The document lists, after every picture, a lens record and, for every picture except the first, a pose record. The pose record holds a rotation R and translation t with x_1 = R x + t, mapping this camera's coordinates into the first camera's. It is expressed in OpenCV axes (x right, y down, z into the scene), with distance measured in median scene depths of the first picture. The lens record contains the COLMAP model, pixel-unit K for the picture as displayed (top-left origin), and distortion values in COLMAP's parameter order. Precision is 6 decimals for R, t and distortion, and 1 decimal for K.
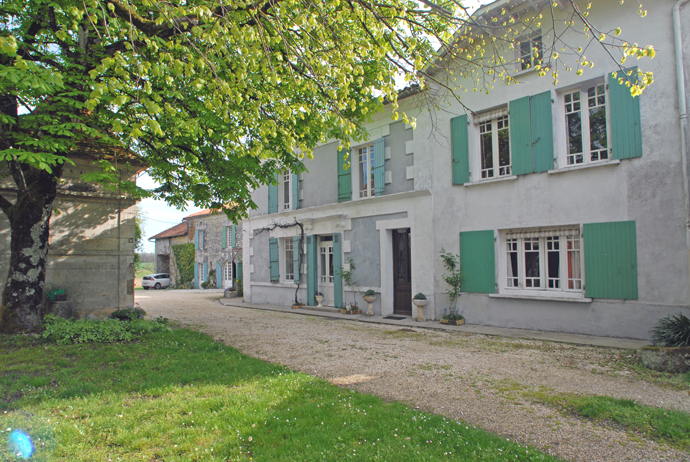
lens RADIAL K [[415.7, 0, 341.7], [0, 415.7, 251.8], [0, 0, 1]] dist [-0.080919, 0.041190]
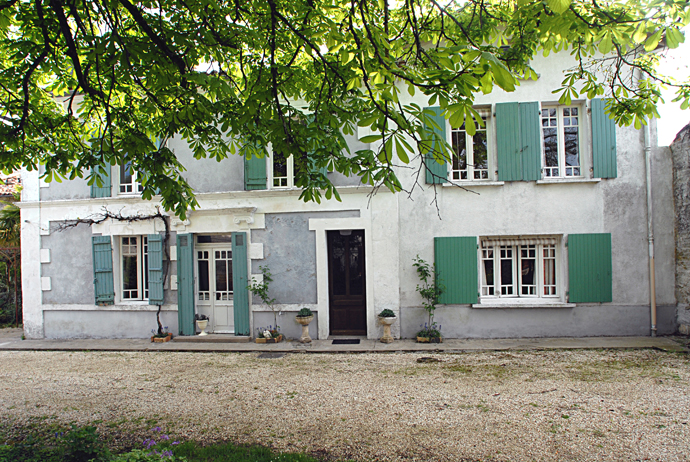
lens RADIAL K [[415.7, 0, 341.7], [0, 415.7, 251.8], [0, 0, 1]] dist [-0.080919, 0.041190]
pose [[0.777403, 0.007681, 0.628956, -0.443921], [-0.004922, 0.999969, -0.006128, -0.010208], [-0.628984, 0.001668, 0.777417, 0.443729]]
